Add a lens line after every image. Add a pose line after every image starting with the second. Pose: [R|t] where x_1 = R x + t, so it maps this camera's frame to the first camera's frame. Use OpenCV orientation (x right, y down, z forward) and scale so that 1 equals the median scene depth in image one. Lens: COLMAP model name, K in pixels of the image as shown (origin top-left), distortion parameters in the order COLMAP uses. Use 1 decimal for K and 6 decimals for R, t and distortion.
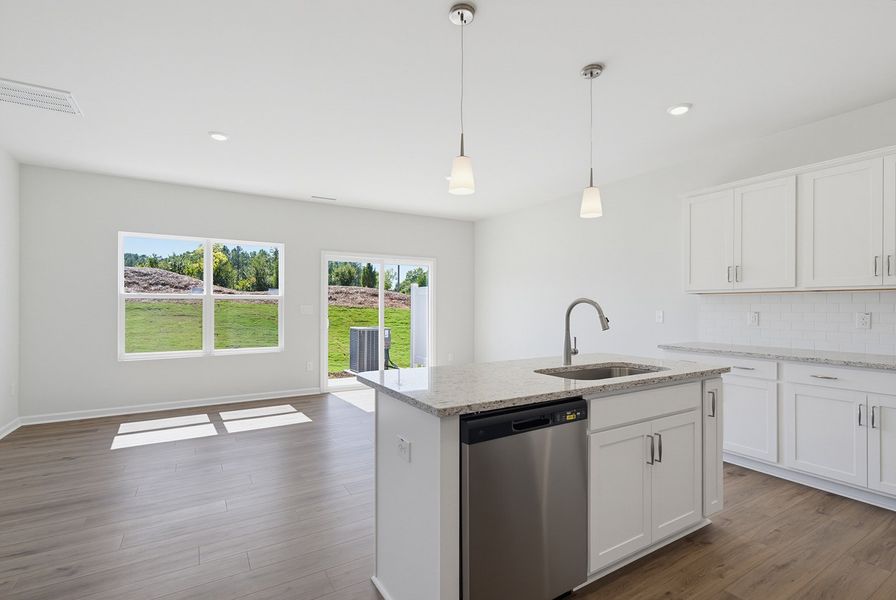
lens RADIAL K [[426.9, 0, 449.2], [0, 426.9, 305.5], [0, 0, 1]] dist [0.020666, -0.000513]
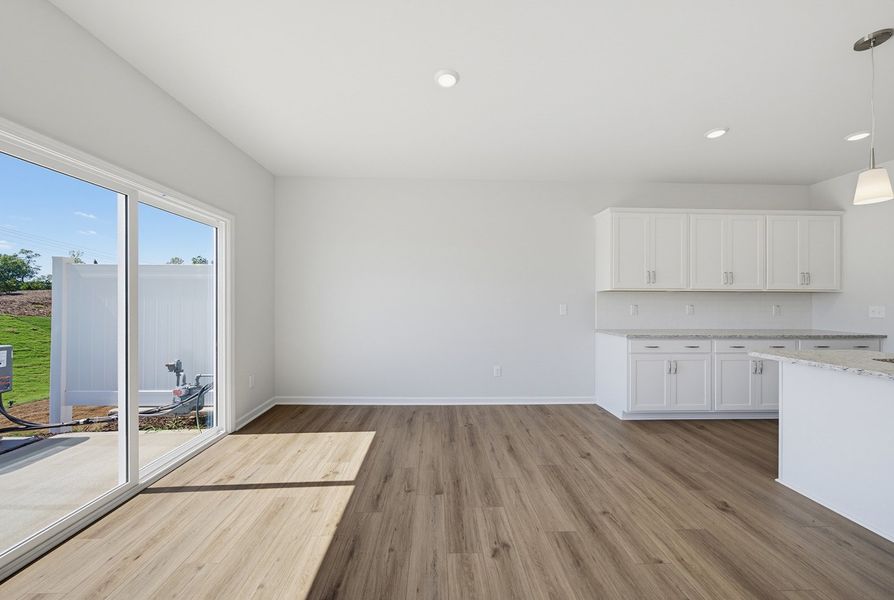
lens RADIAL K [[308.6, 0, 437.1], [0, 308.6, 299.9], [0, 0, 1]] dist [-0.001439, 0.000003]
pose [[0.494427, 0.001974, 0.869217, -0.505574], [-0.005343, 0.999985, 0.000768, 0.001059], [-0.869203, -0.005024, 0.494430, 1.108502]]
